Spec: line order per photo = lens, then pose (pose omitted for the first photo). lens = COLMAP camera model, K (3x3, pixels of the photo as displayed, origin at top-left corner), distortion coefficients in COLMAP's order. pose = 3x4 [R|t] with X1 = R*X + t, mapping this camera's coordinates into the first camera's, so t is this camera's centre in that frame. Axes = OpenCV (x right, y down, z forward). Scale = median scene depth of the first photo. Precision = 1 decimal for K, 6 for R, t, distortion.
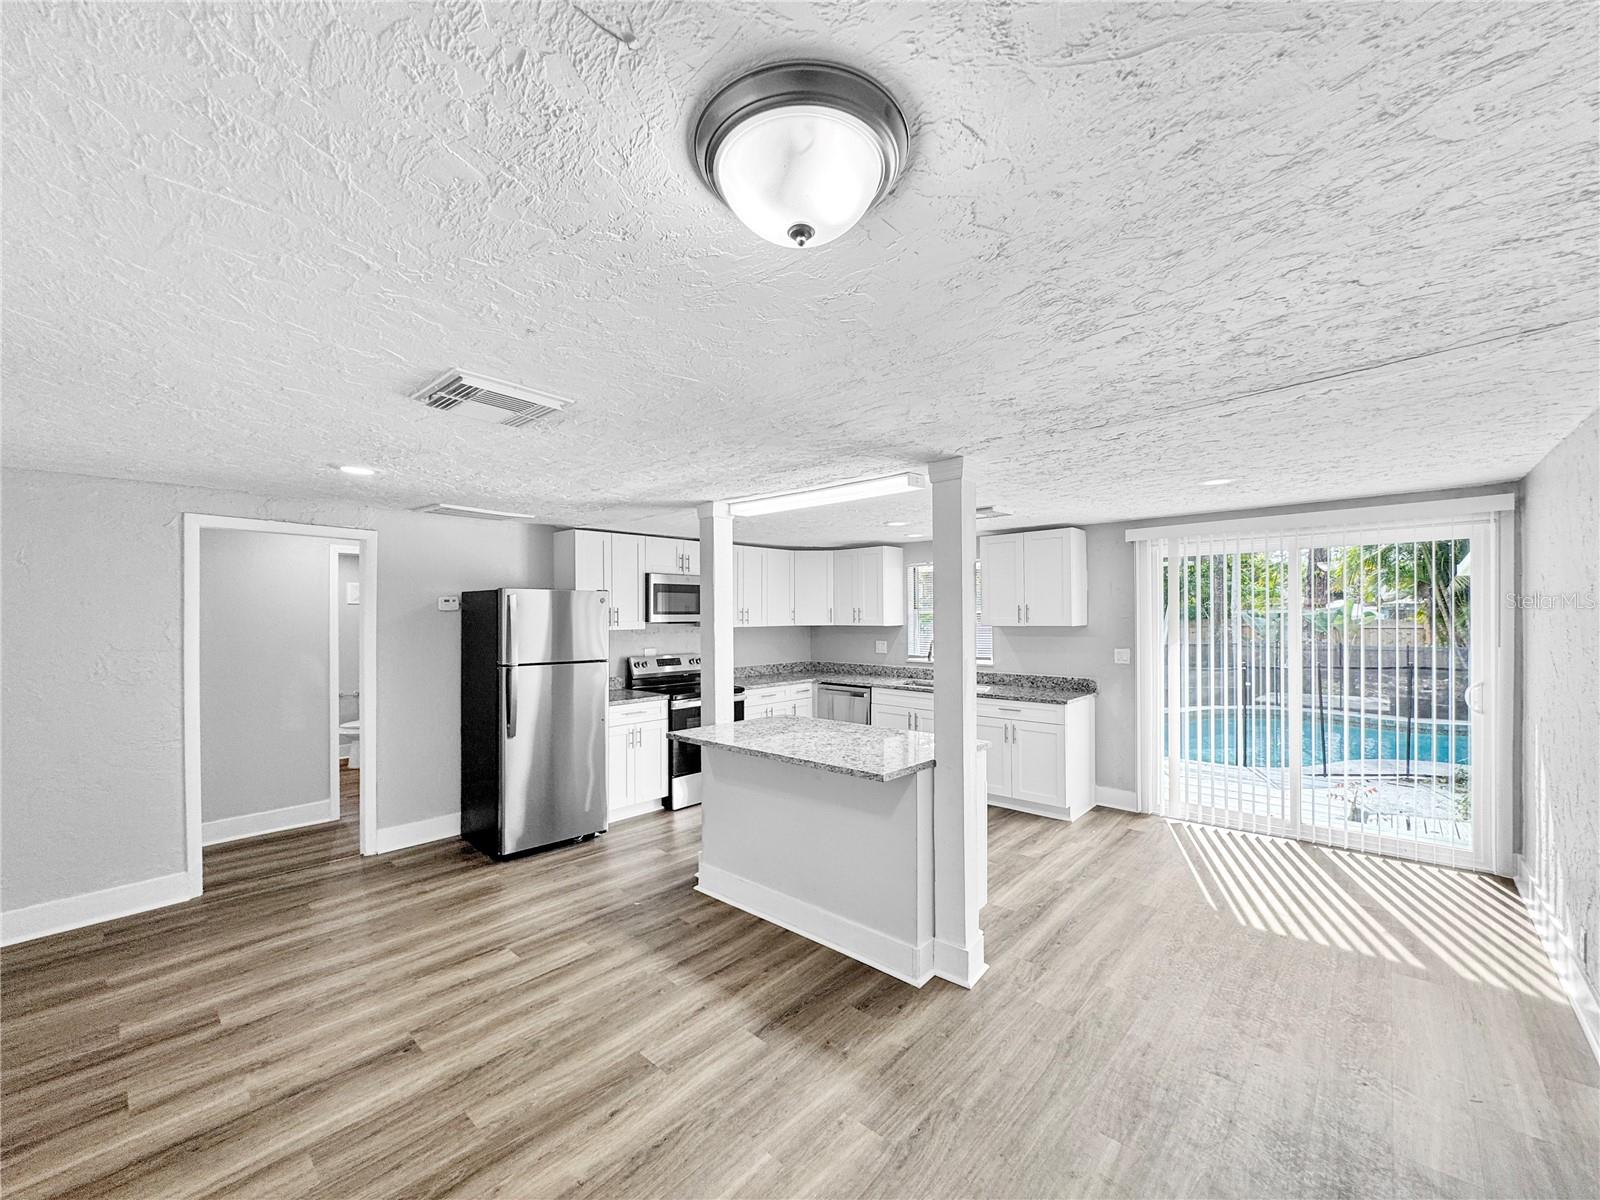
lens RADIAL K [[653.2, 0, 795.9], [0, 653.2, 610.7], [0, 0, 1]] dist [0.003649, 0.000422]
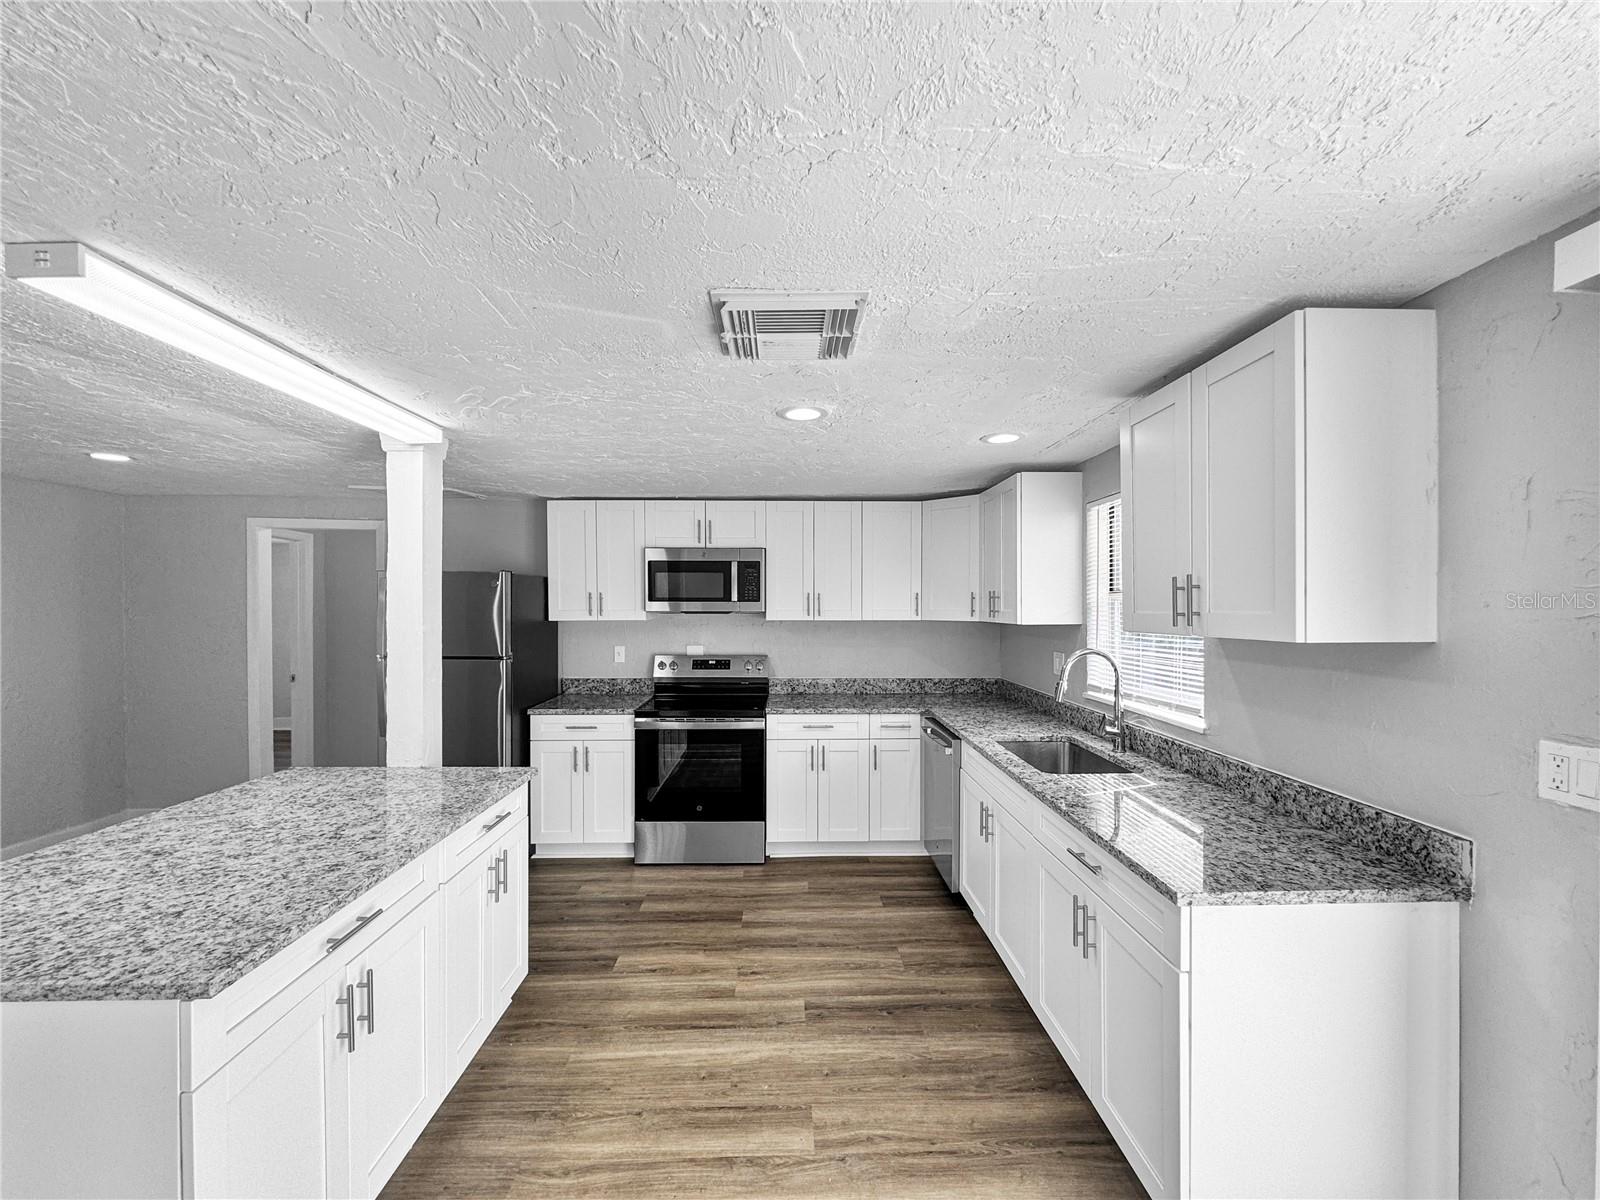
lens RADIAL K [[653.2, 0, 801.6], [0, 653.2, 603.2], [0, 0, 1]] dist [0.003649, 0.000422]
pose [[0.694208, 0.003638, -0.719765, 0.433294], [0.003867, 0.999954, 0.008784, 0.001659], [0.719764, -0.008881, 0.694162, 0.568508]]
